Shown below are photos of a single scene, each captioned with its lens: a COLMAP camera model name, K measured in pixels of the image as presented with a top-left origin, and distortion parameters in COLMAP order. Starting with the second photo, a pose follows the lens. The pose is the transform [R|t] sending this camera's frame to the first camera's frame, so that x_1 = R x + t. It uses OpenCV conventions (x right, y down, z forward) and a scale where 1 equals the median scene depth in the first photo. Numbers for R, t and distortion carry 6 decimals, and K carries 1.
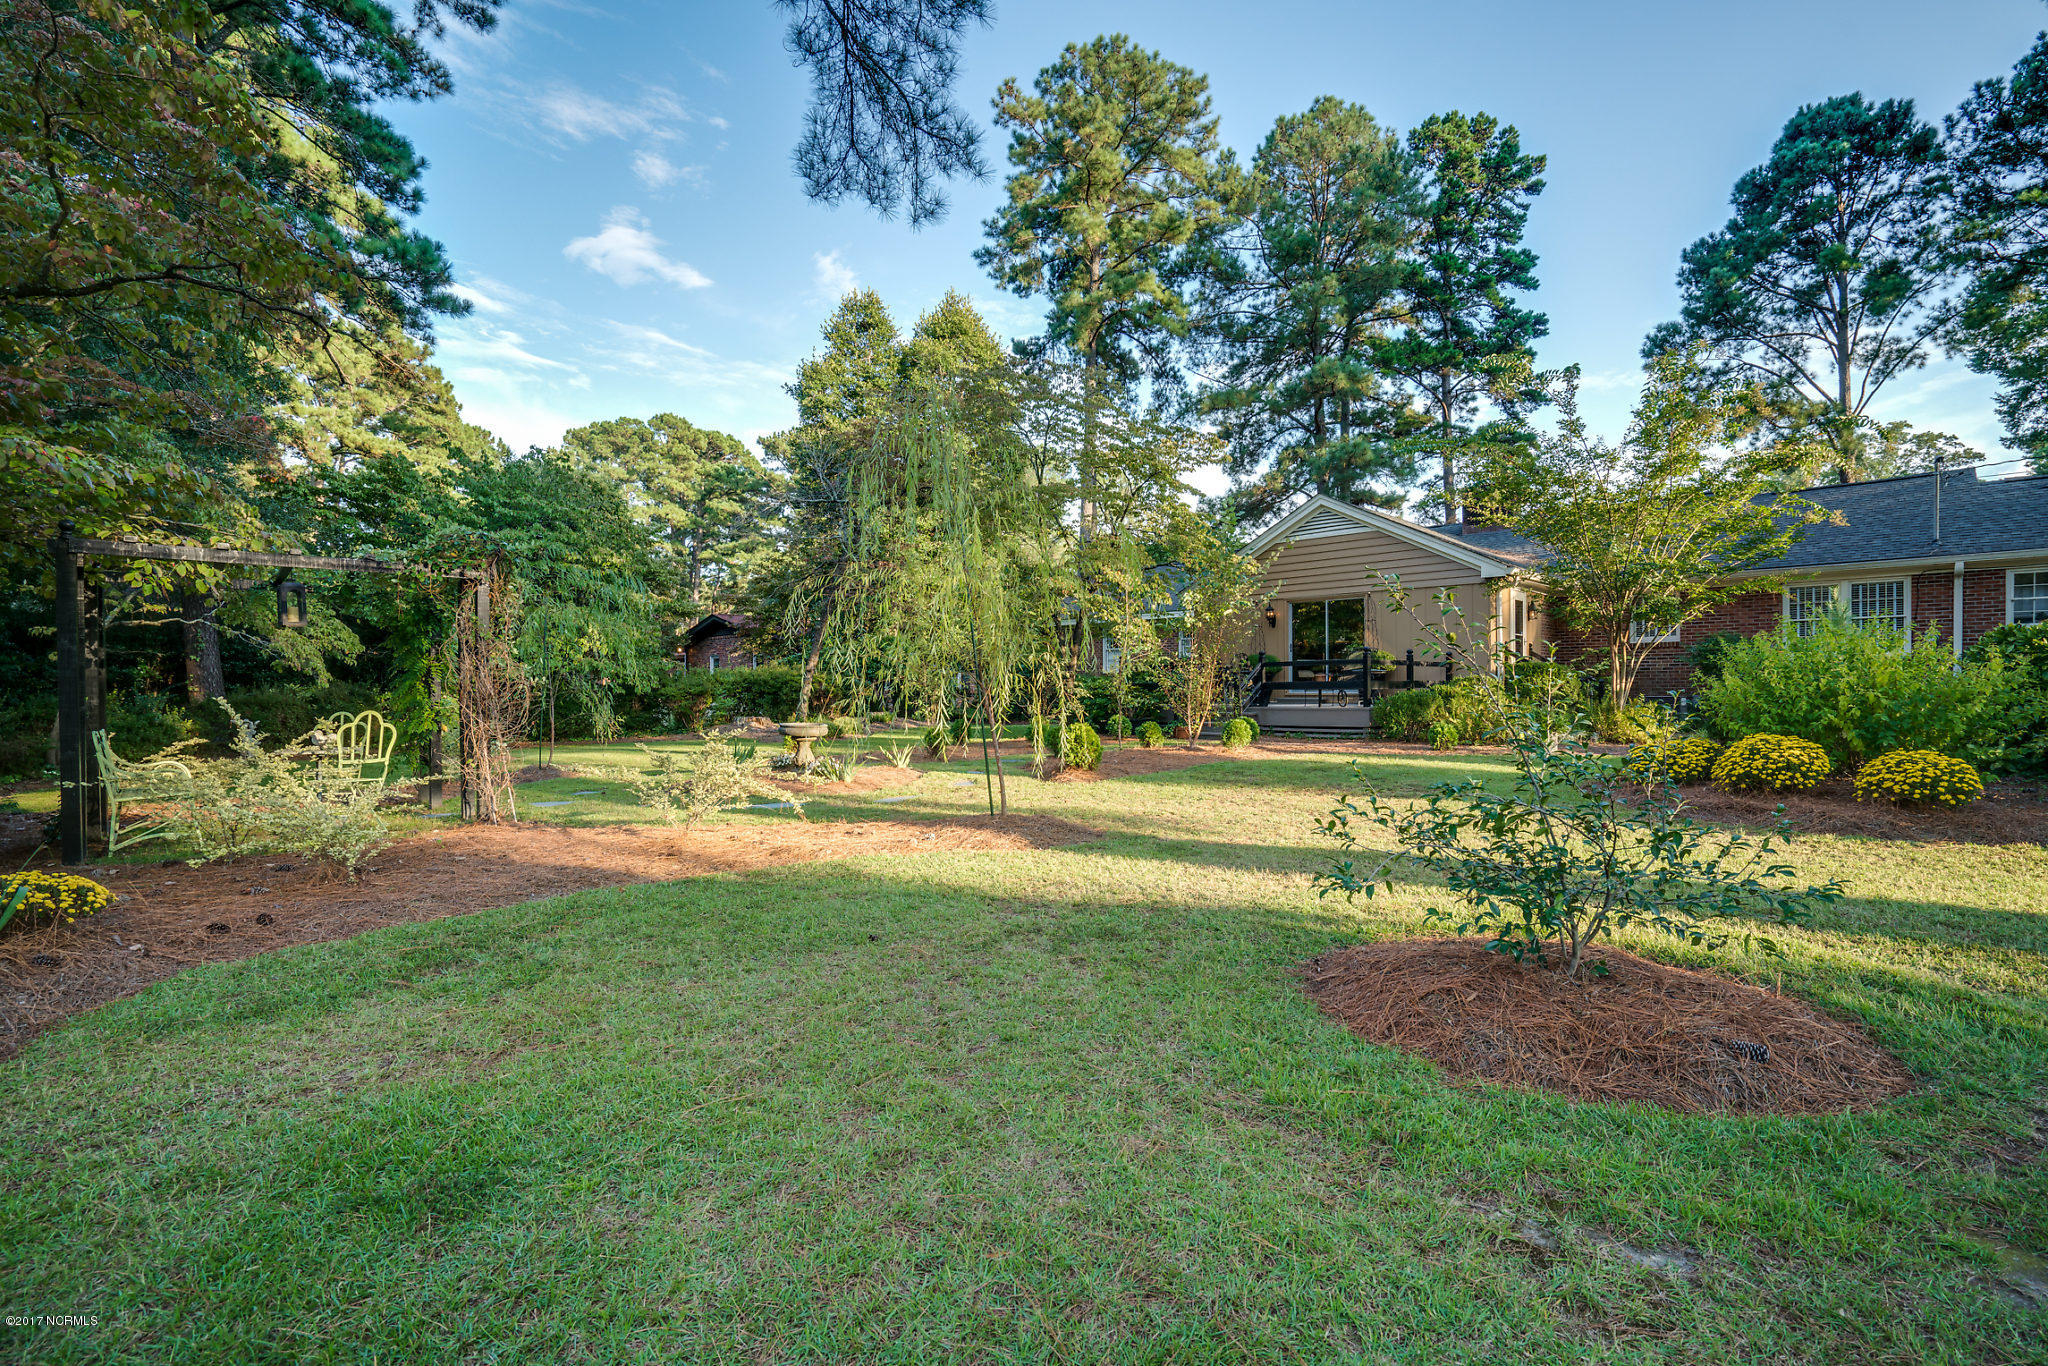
lens RADIAL K [[1001.0, 0, 1028.5], [0, 1001.0, 684.0], [0, 0, 1]] dist [0.003997, 0.008035]
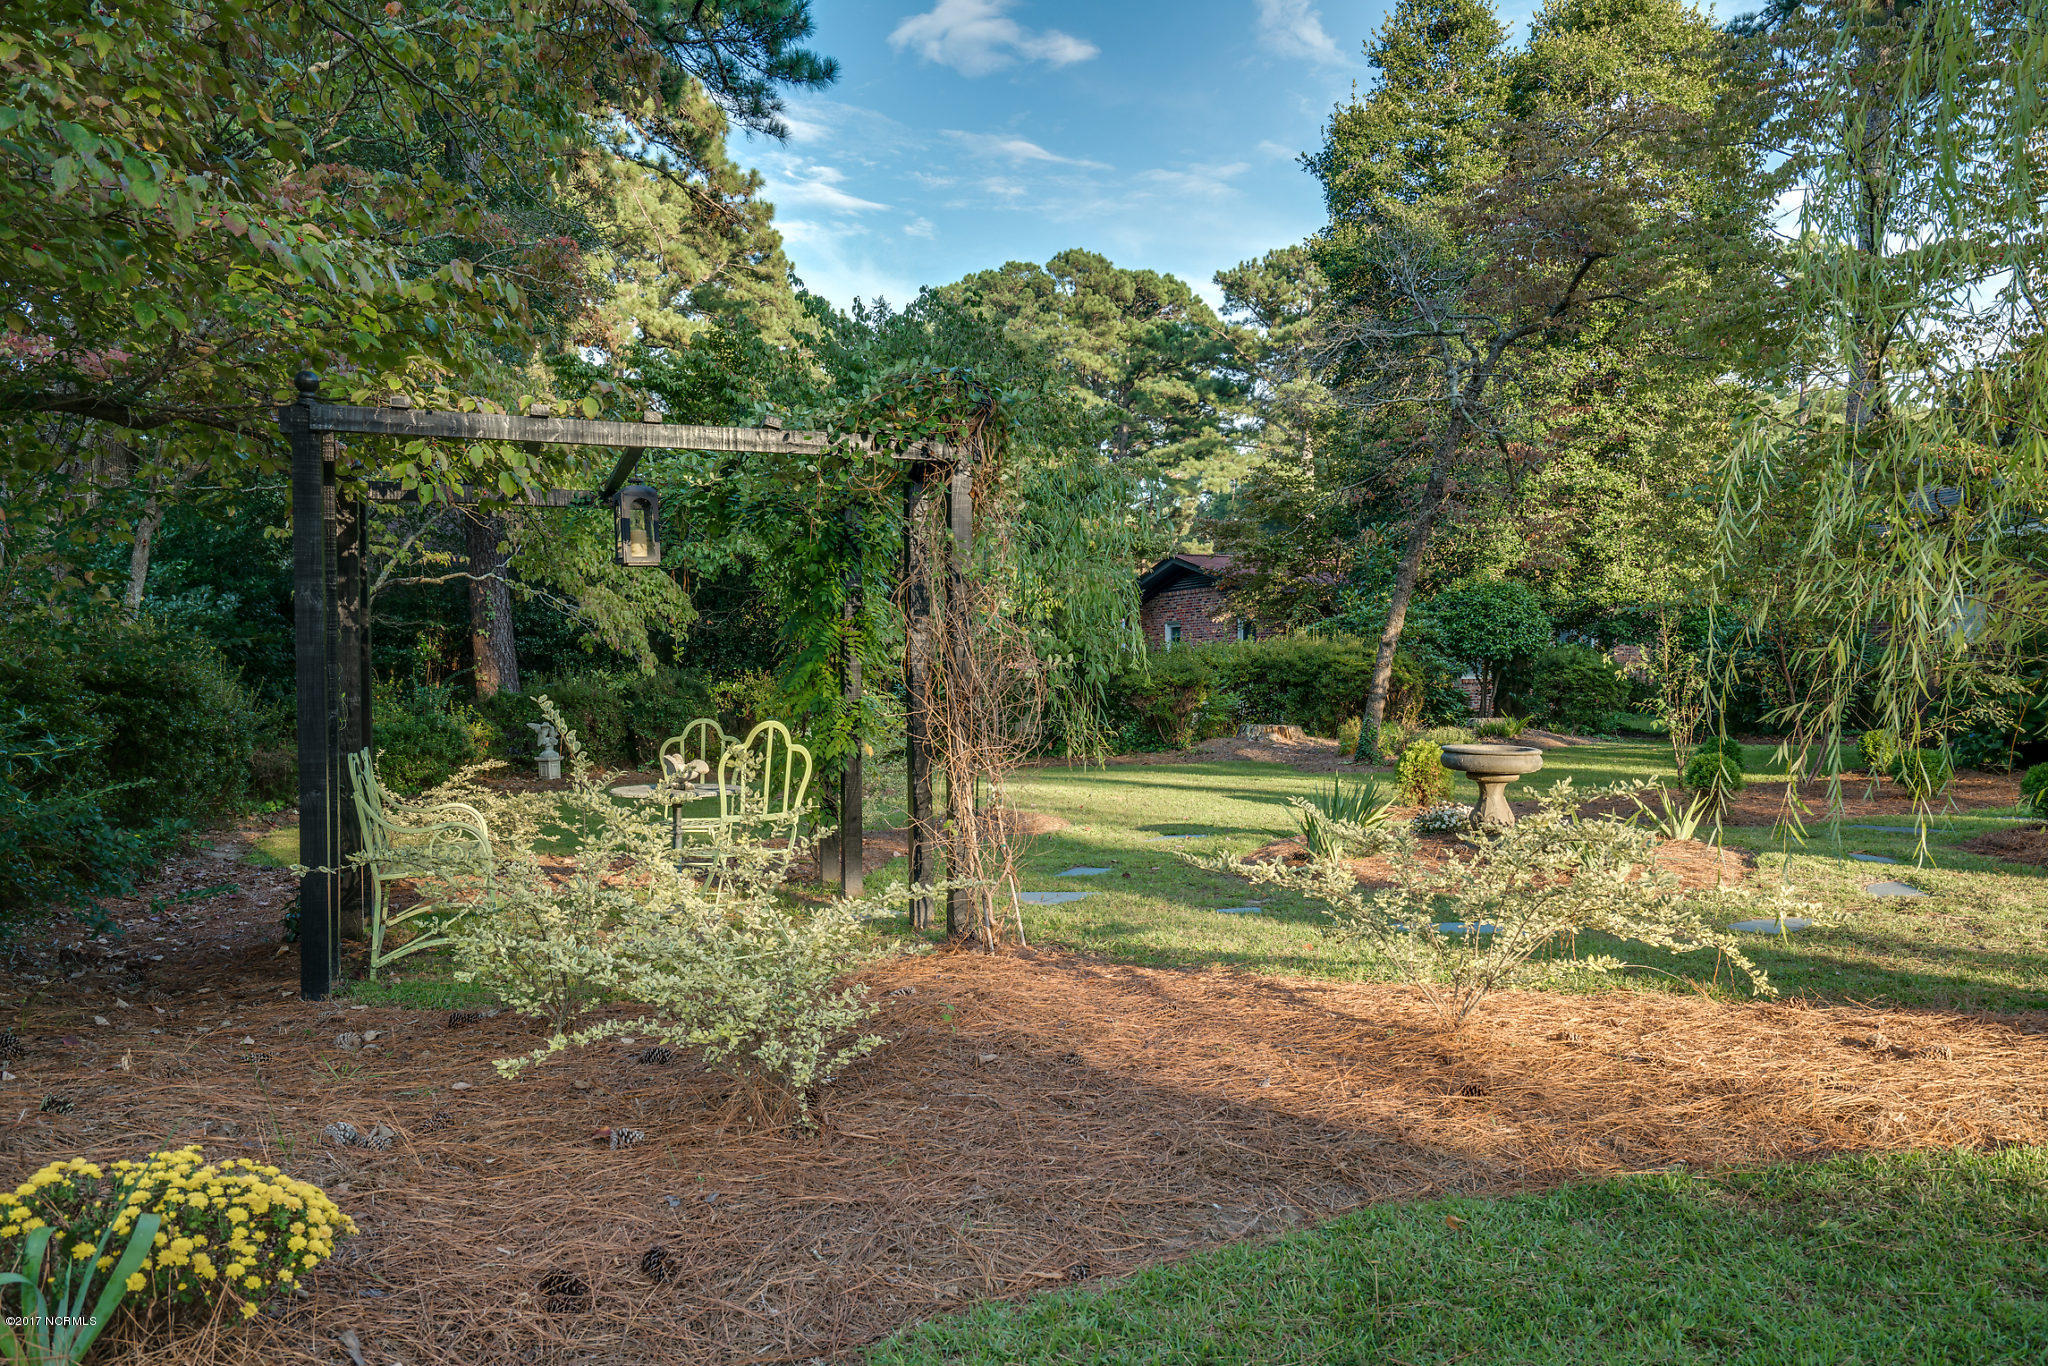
lens RADIAL K [[1544.0, 0, 1027.7], [0, 1544.0, 680.2], [0, 0, 1]] dist [0.085917, 0.007694]
pose [[0.938547, 0.001505, -0.345148, -0.102496], [0.000874, 0.999977, 0.006739, 0.000222], [0.345150, -0.006627, 0.938524, 0.117954]]
